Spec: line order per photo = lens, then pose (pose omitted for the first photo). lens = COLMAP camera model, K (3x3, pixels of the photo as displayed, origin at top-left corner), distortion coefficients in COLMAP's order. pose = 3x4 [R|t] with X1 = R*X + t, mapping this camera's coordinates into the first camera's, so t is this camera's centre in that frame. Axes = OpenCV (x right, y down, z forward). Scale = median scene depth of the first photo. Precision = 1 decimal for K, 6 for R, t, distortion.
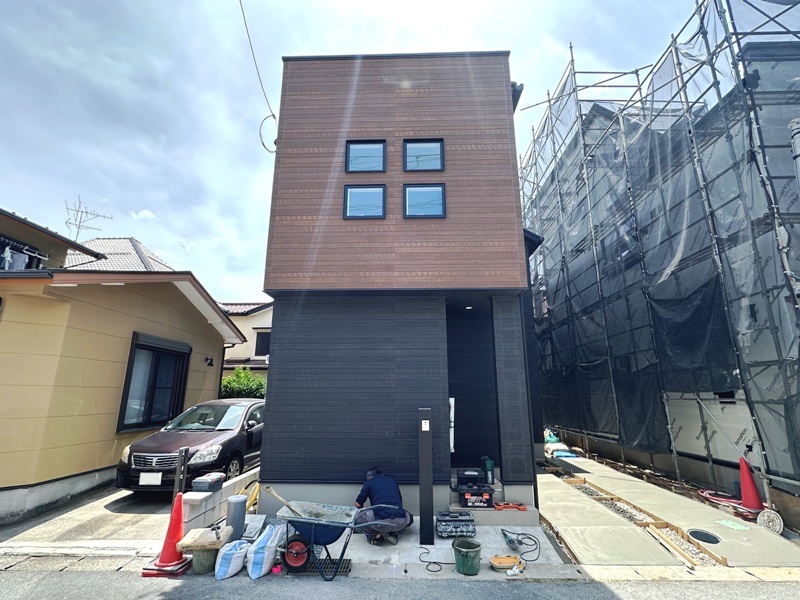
lens RADIAL K [[383.2, 0, 400.0], [0, 383.2, 300.0], [0, 0, 1]] dist [-0.002787, 0.000300]
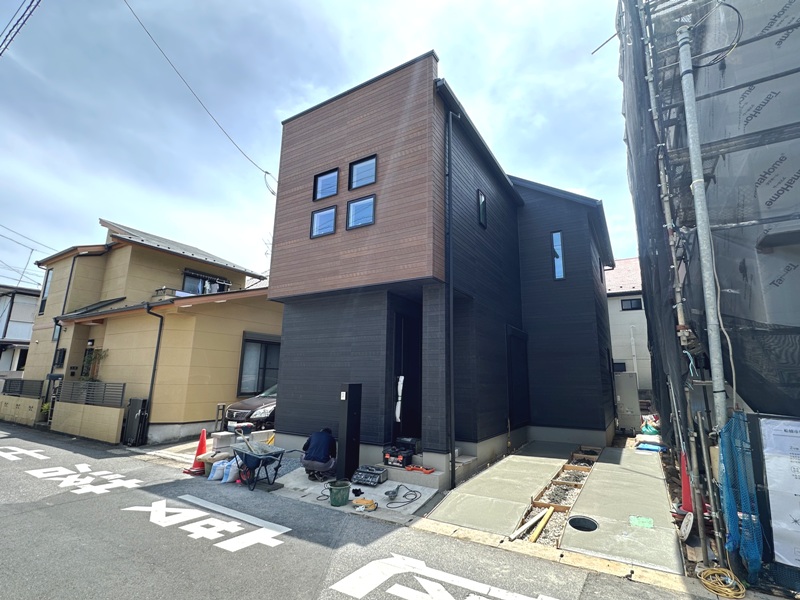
lens RADIAL K [[383.2, 0, 400.0], [0, 383.2, 300.0], [0, 0, 1]] dist [-0.002787, 0.000300]
pose [[0.868047, -0.086243, -0.488935, 0.738680], [0.103959, 0.994540, 0.009141, 0.015418], [0.485477, -0.058764, 0.872272, -0.001715]]
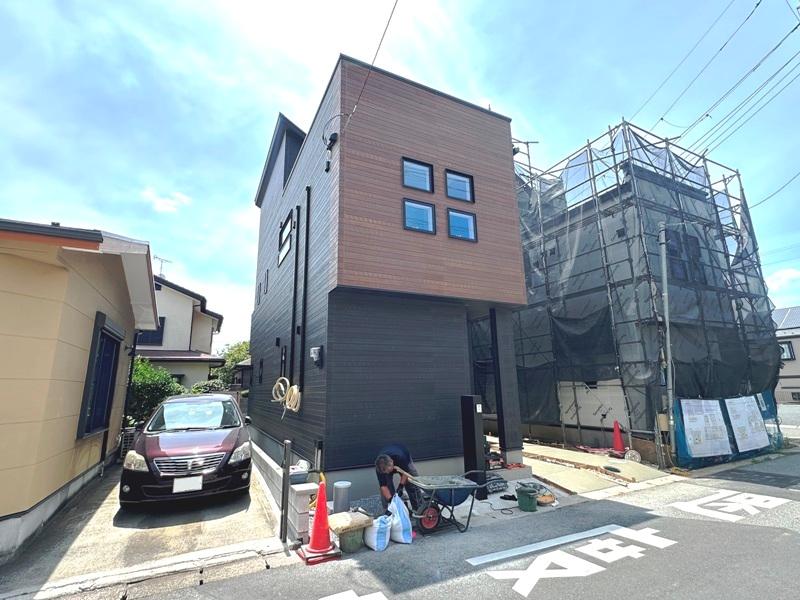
lens RADIAL K [[383.2, 0, 400.0], [0, 383.2, 300.0], [0, 0, 1]] dist [-0.002787, 0.000300]
pose [[0.879505, 0.090682, 0.467170, -0.660744], [-0.097050, 0.995224, -0.010475, 0.008207], [-0.465889, -0.036126, 0.884105, 0.012068]]
